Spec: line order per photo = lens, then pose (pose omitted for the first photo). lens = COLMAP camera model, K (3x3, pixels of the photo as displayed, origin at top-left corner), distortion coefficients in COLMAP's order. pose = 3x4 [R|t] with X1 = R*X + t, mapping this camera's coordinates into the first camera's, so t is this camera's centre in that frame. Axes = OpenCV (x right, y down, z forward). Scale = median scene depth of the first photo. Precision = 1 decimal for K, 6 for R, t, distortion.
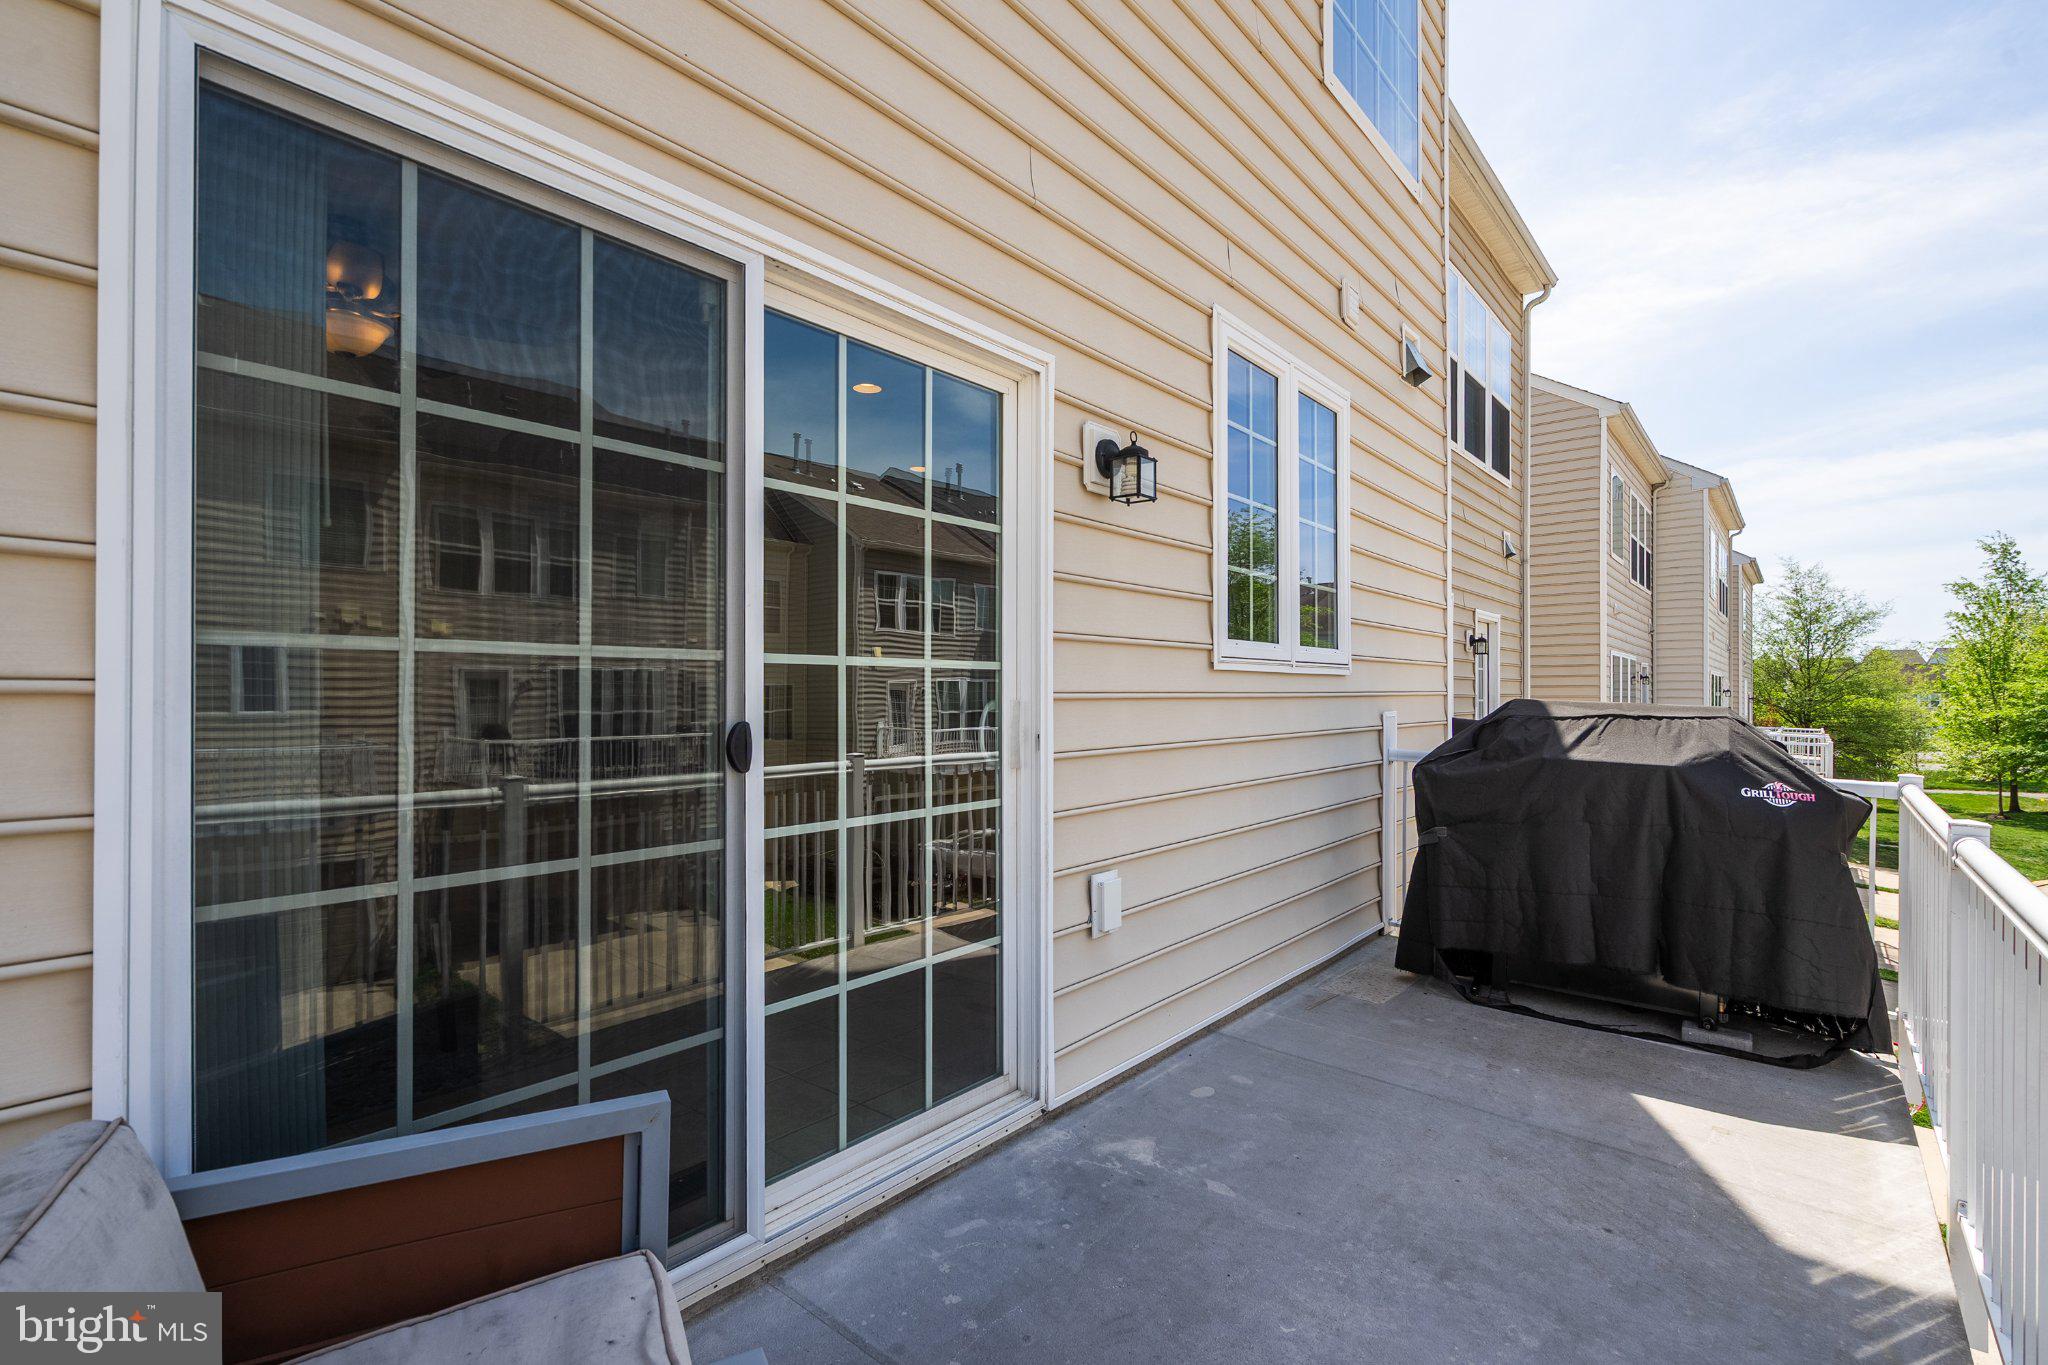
lens RADIAL K [[922.4, 0, 1032.7], [0, 922.4, 682.3], [0, 0, 1]] dist [-0.004413, 0.003181]
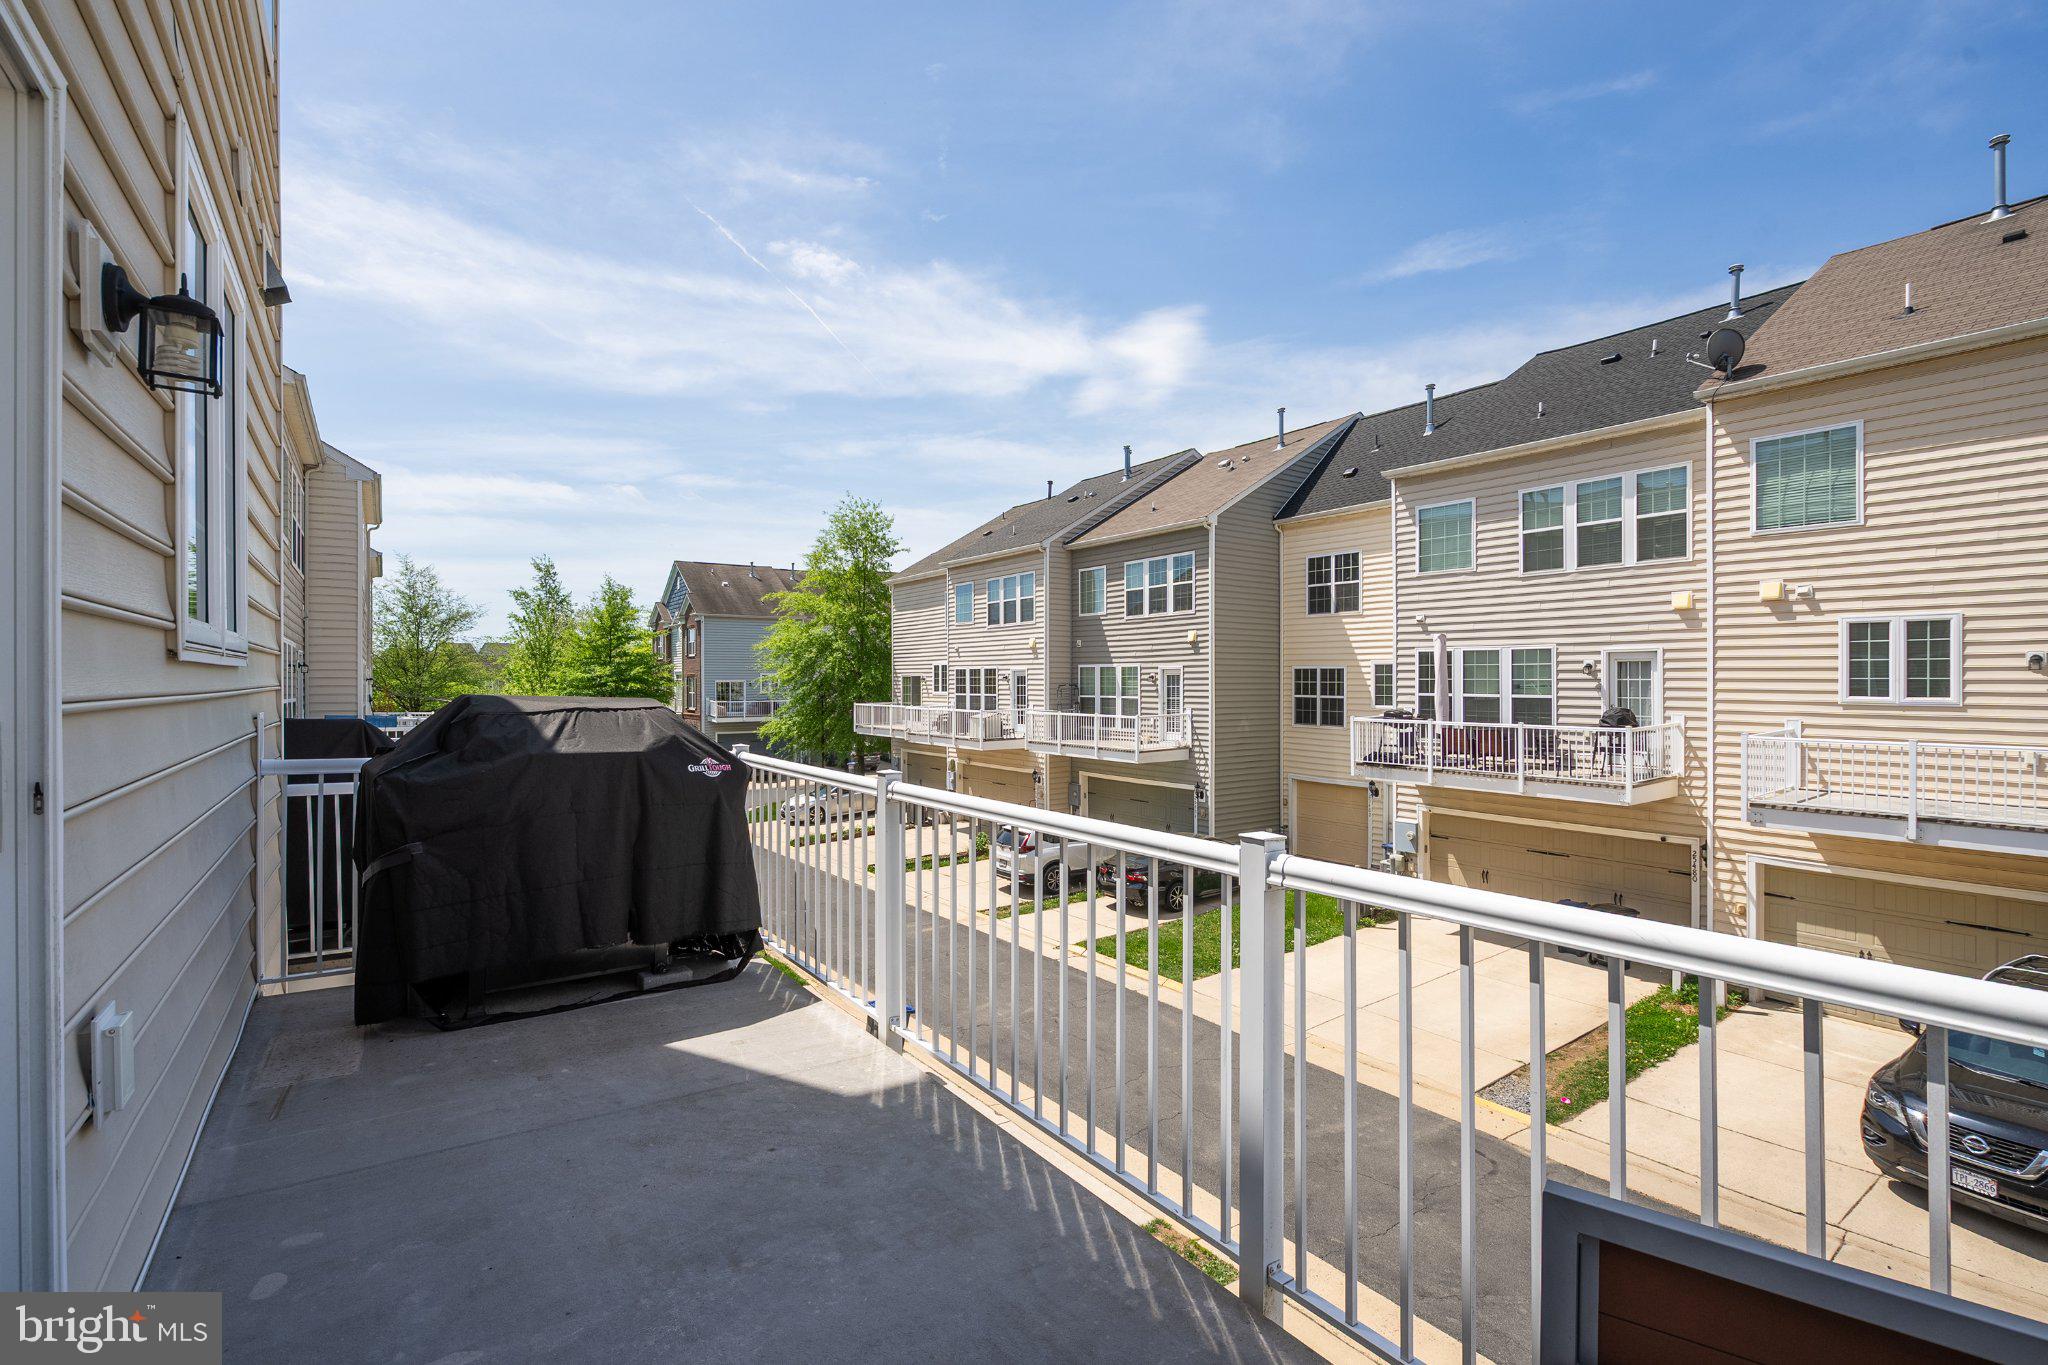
lens RADIAL K [[922.4, 0, 993.5], [0, 922.4, 675.5], [0, 0, 1]] dist [-0.004413, 0.003181]
pose [[0.290051, -0.000717, 0.957011, -0.246930], [-0.005438, 0.999982, 0.002397, -0.007316], [-0.956996, -0.005899, 0.290042, 0.235277]]
